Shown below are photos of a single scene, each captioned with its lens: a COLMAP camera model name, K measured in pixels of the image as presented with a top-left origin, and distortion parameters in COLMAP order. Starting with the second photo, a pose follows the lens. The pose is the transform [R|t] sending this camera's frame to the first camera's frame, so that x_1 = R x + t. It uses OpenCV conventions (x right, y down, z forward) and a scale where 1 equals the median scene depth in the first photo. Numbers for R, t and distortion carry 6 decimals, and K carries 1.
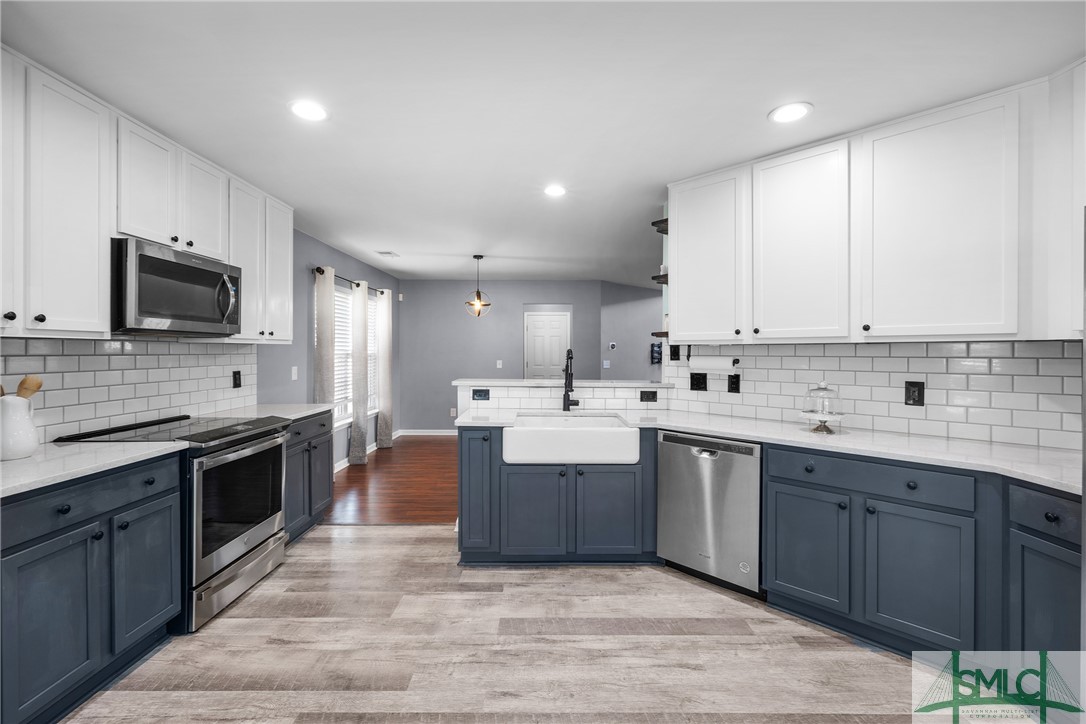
lens RADIAL K [[465.5, 0, 542.2], [0, 465.5, 353.5], [0, 0, 1]] dist [0.001056, -0.001158]
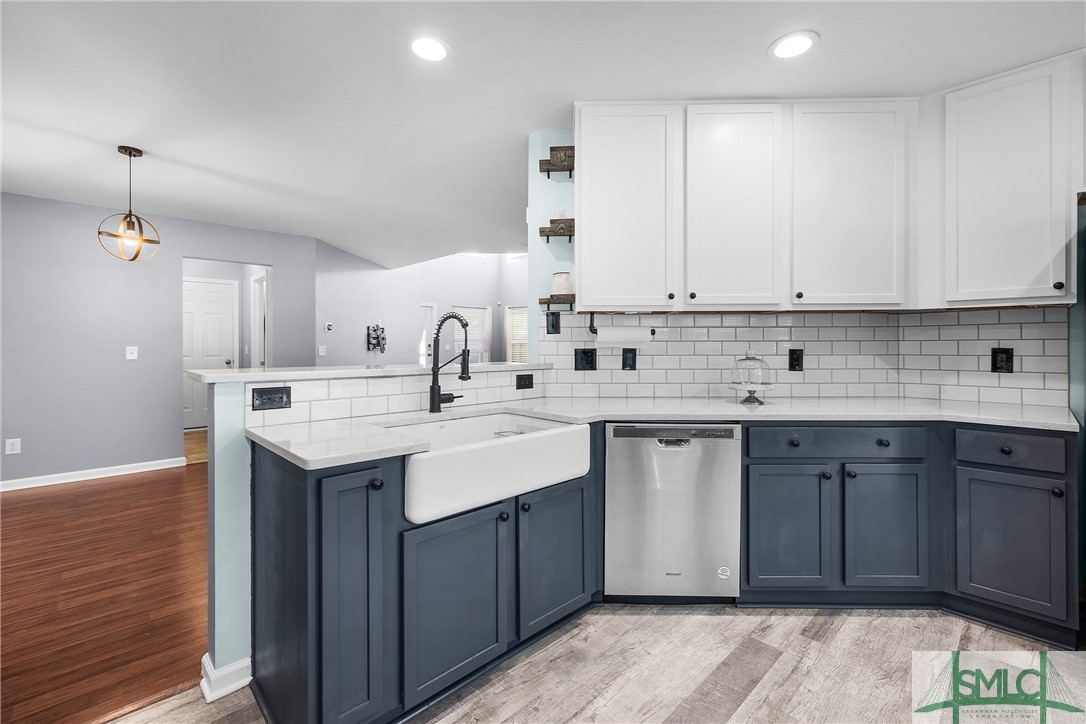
lens RADIAL K [[465.5, 0, 555.4], [0, 465.5, 343.3], [0, 0, 1]] dist [0.001056, -0.001158]
pose [[0.716015, -0.002832, 0.698079, -0.330305], [0.005117, 0.999986, -0.001192, 0.039995], [-0.698066, 0.004426, 0.716020, 0.543923]]
